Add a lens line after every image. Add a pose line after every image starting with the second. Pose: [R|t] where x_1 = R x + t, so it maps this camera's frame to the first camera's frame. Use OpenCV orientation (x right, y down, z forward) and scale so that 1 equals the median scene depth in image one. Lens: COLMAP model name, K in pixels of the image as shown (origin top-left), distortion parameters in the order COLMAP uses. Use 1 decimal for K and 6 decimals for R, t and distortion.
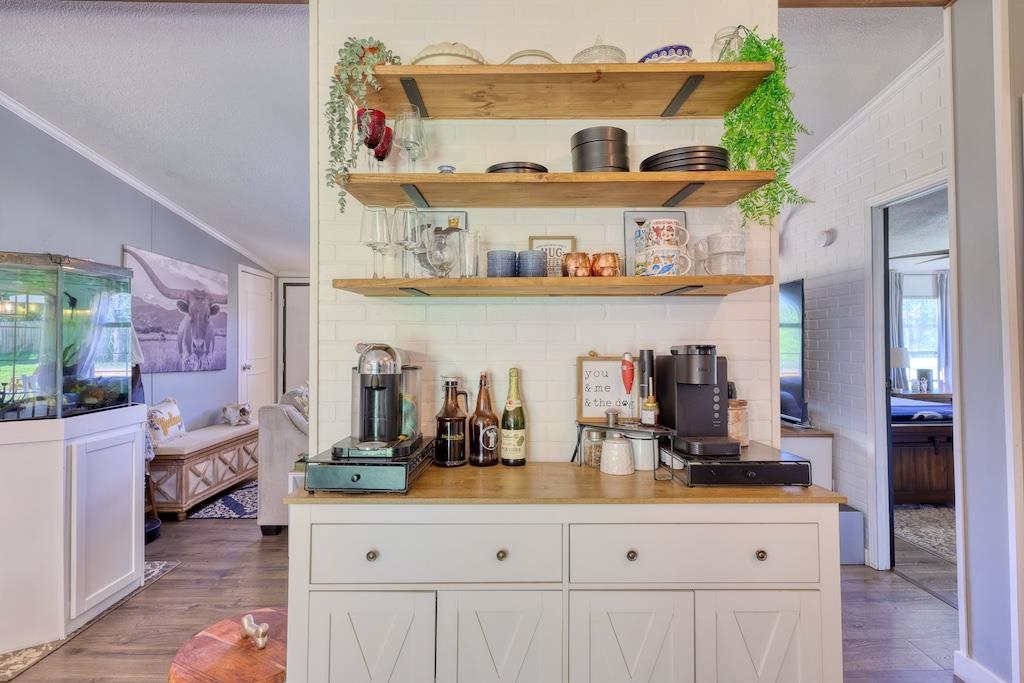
lens RADIAL K [[473.4, 0, 509.6], [0, 473.4, 340.6], [0, 0, 1]] dist [-0.000390, 0.001450]
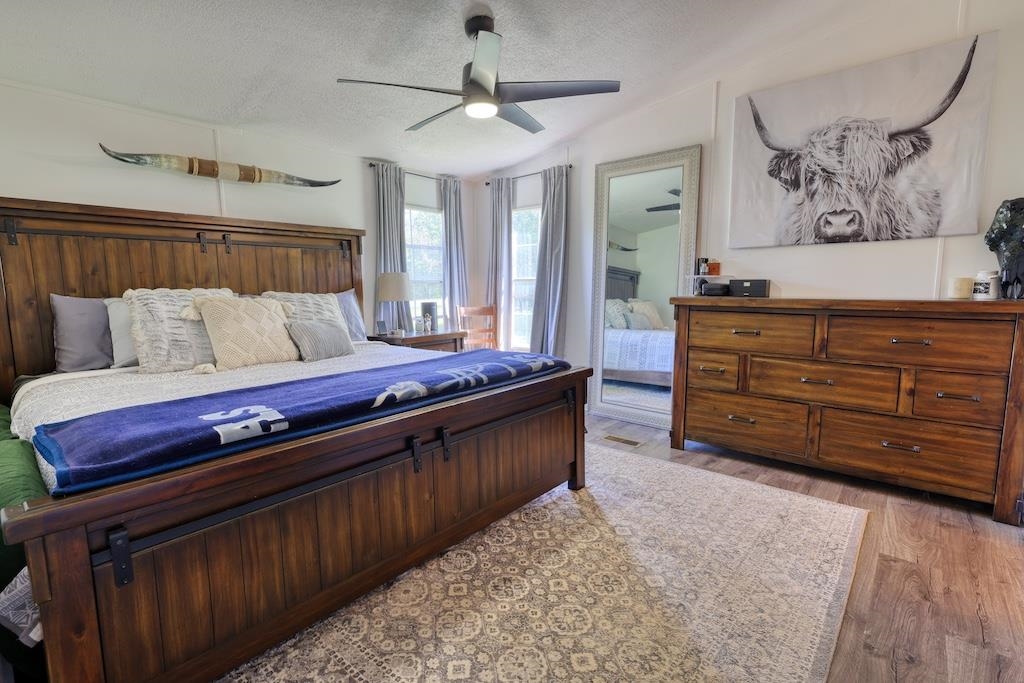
lens RADIAL K [[473.4, 0, 509.6], [0, 473.4, 340.6], [0, 0, 1]] dist [-0.000390, 0.001450]
pose [[0.666121, -0.084897, 0.740996, 0.496692], [-0.003328, 0.993152, 0.116778, 0.039925], [-0.745836, -0.080254, 0.661277, 0.498170]]
